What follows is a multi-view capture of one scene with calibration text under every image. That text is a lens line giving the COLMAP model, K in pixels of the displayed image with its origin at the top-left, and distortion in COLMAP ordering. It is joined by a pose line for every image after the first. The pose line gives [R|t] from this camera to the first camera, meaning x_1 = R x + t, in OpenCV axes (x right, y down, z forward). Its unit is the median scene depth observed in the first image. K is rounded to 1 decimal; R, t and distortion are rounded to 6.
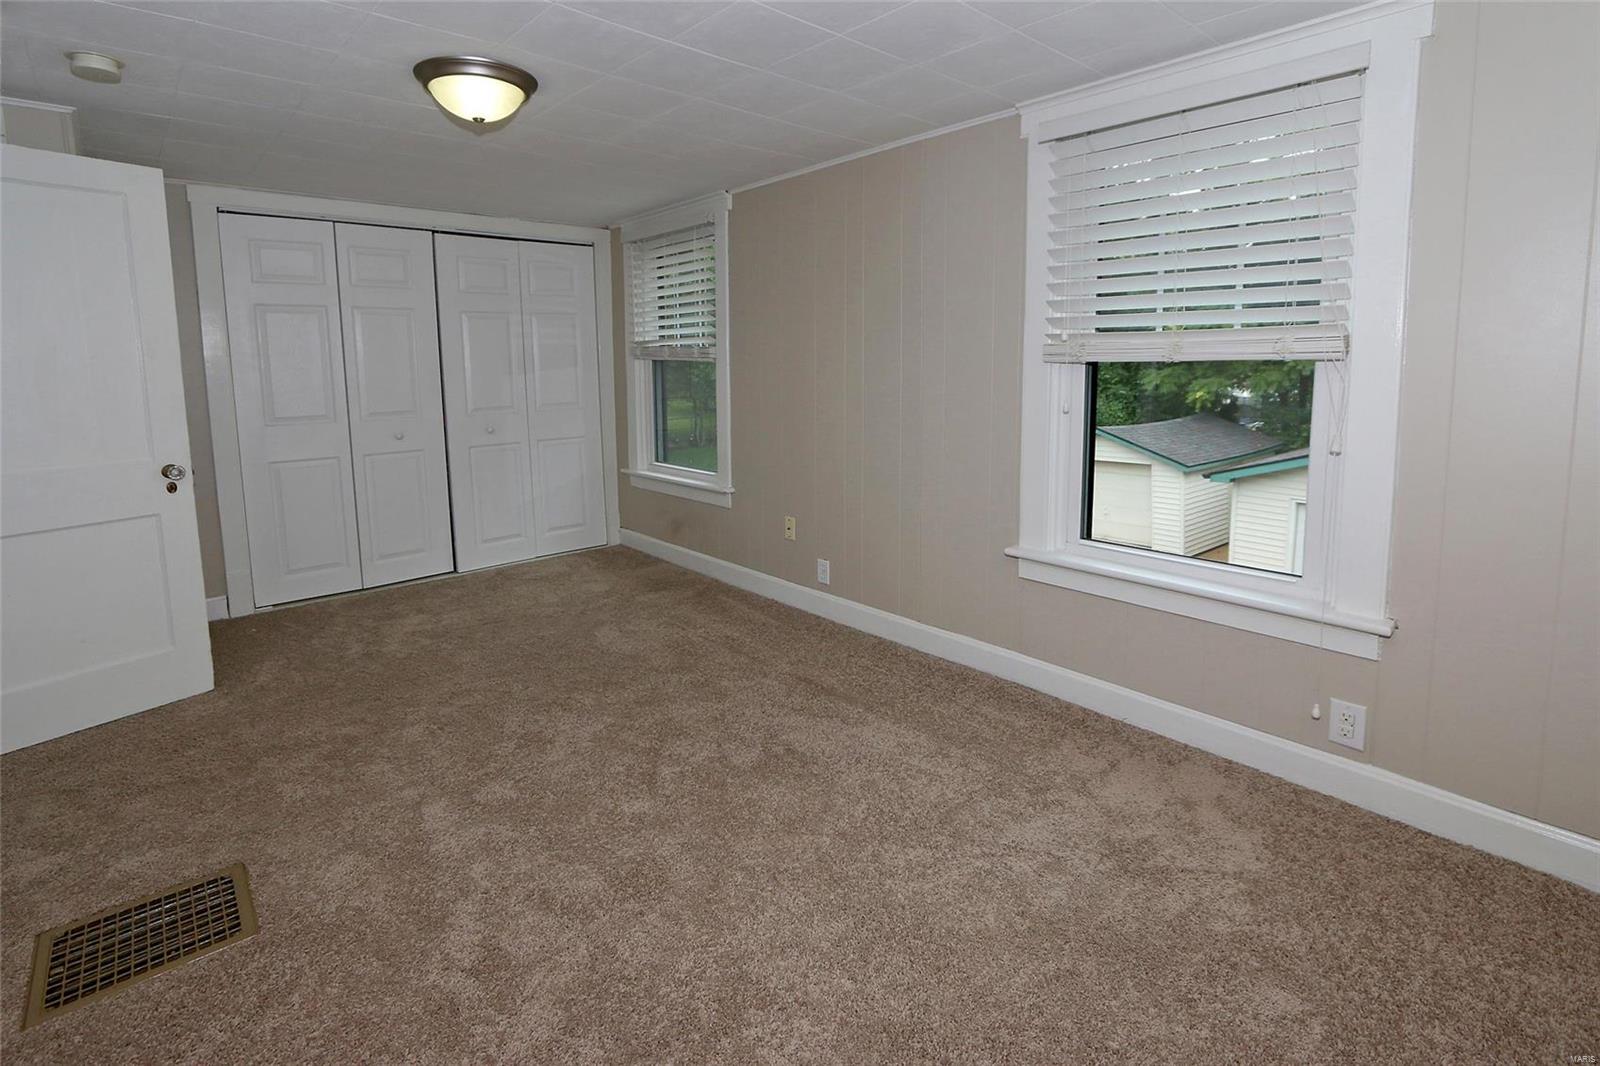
lens RADIAL K [[749.0, 0, 800.0], [0, 749.0, 533.0], [0, 0, 1]] dist [-0.001377, -0.000234]
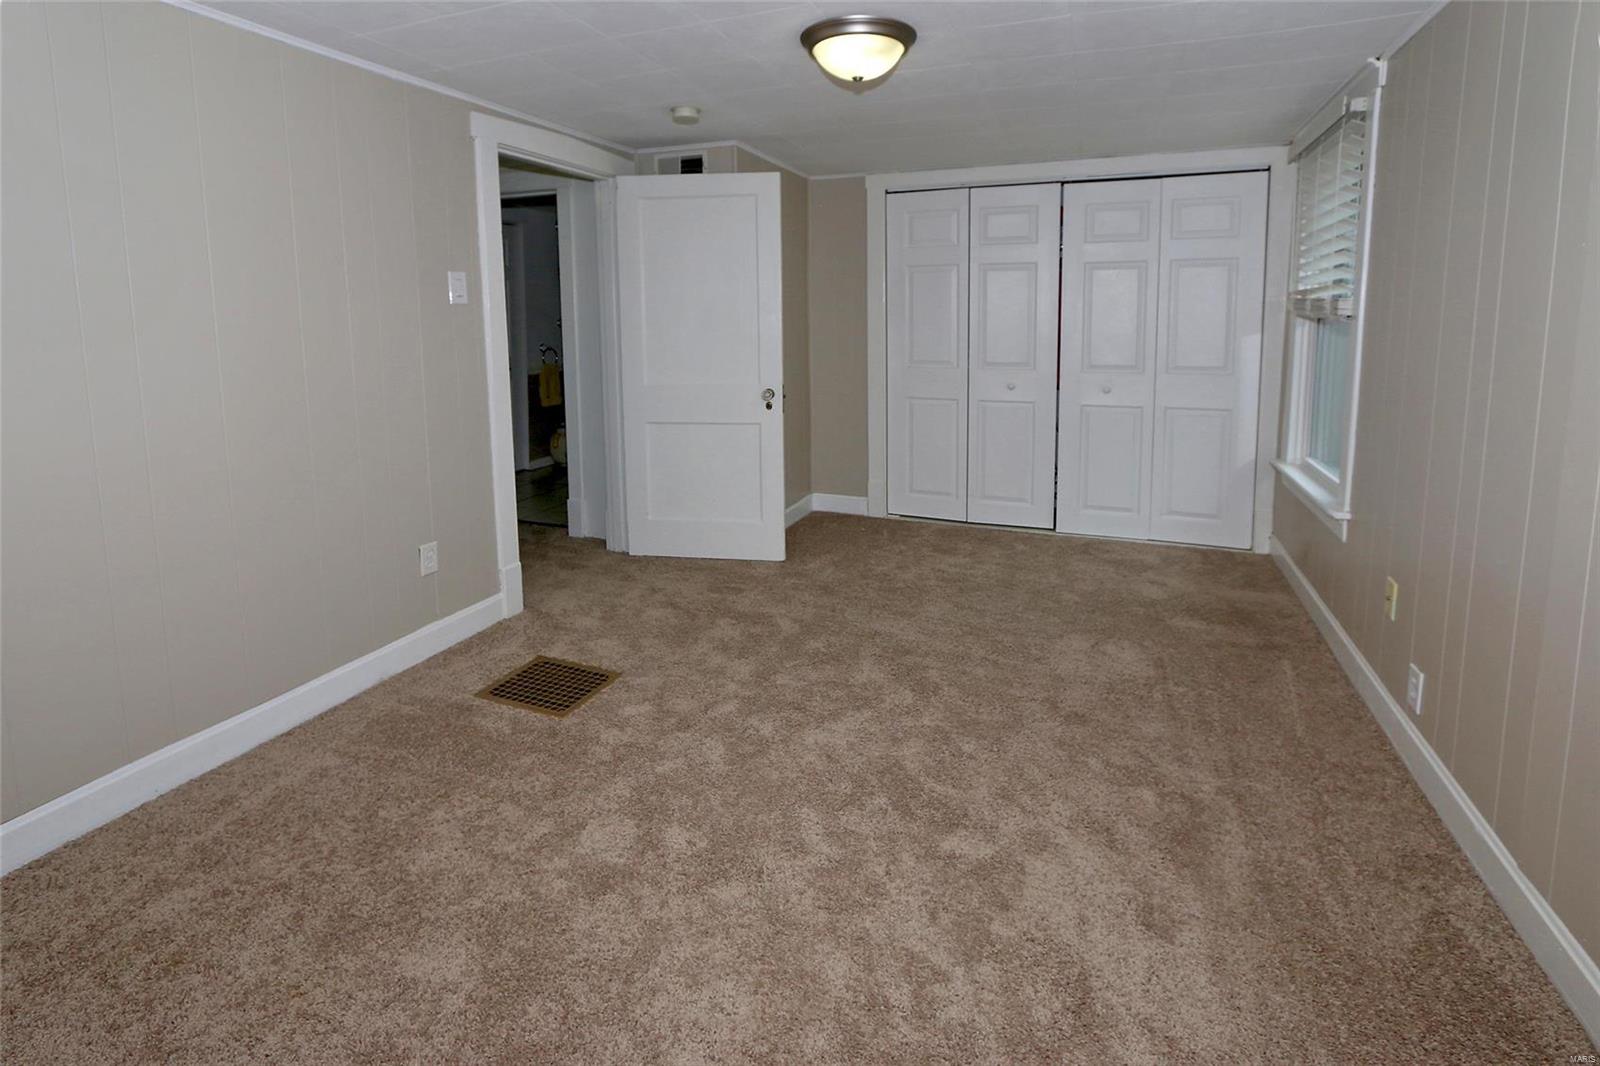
lens RADIAL K [[754.5, 0, 800.2], [0, 754.5, 458.4], [0, 0, 1]] dist [0.000593, 0.000150]
pose [[0.450707, 0.177680, -0.874810, 0.280986], [-0.206667, 0.974135, 0.091378, -0.073344], [0.868419, 0.139610, 0.475770, 0.288441]]
